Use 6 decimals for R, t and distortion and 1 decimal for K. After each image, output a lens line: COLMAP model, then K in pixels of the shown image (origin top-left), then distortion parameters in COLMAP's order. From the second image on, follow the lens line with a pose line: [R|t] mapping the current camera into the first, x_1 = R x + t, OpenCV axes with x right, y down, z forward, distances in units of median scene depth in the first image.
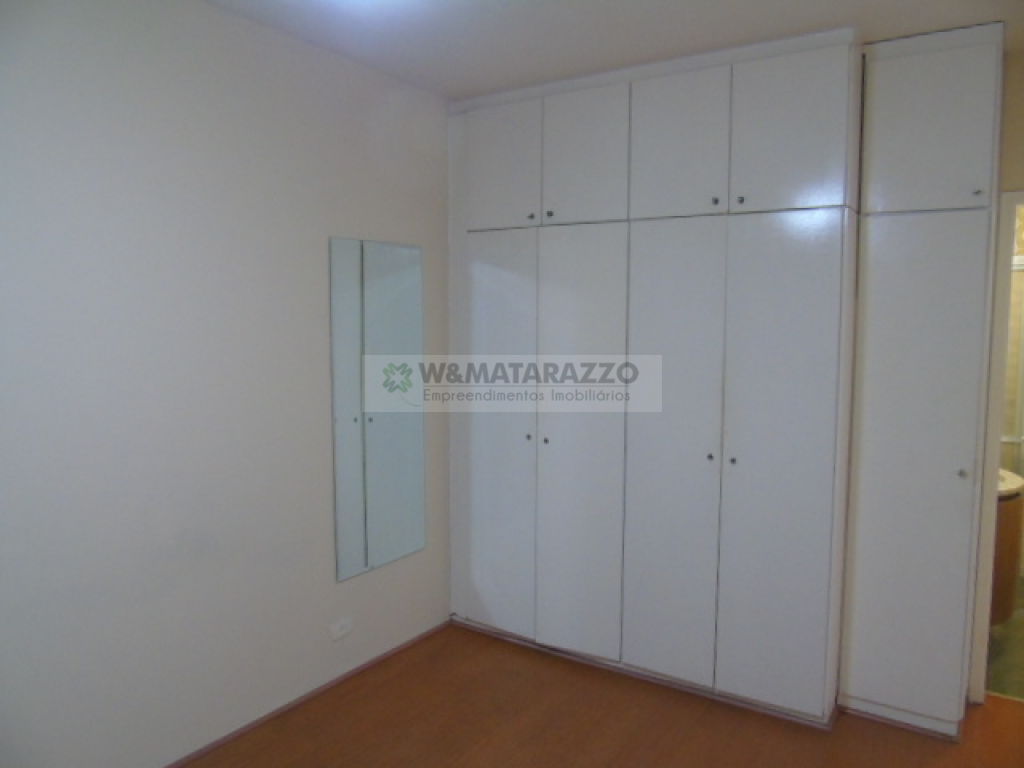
lens RADIAL K [[776.8, 0, 512.7], [0, 776.8, 400.3], [0, 0, 1]] dist [-0.083811, 0.095232]
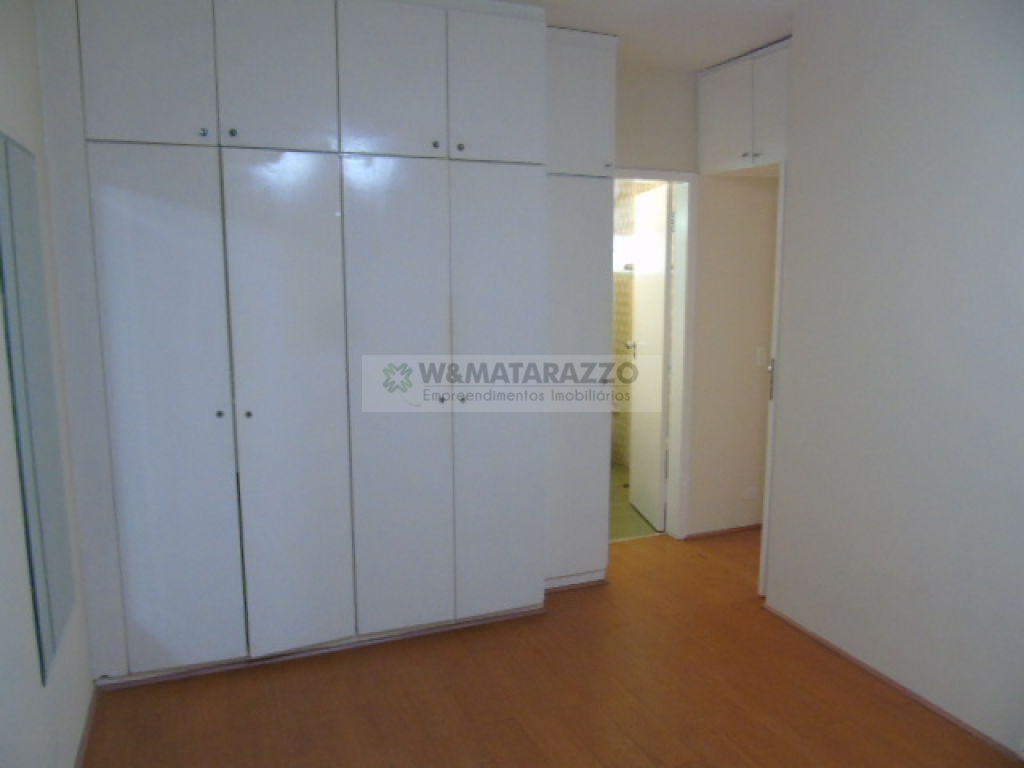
lens RADIAL K [[776.8, 0, 512.7], [0, 776.8, 400.3], [0, 0, 1]] dist [-0.083811, 0.095232]
pose [[0.541338, -0.147893, 0.827696, -0.487648], [0.085679, 0.988988, 0.120676, -0.038699], [-0.836428, 0.005590, 0.548048, 0.329054]]
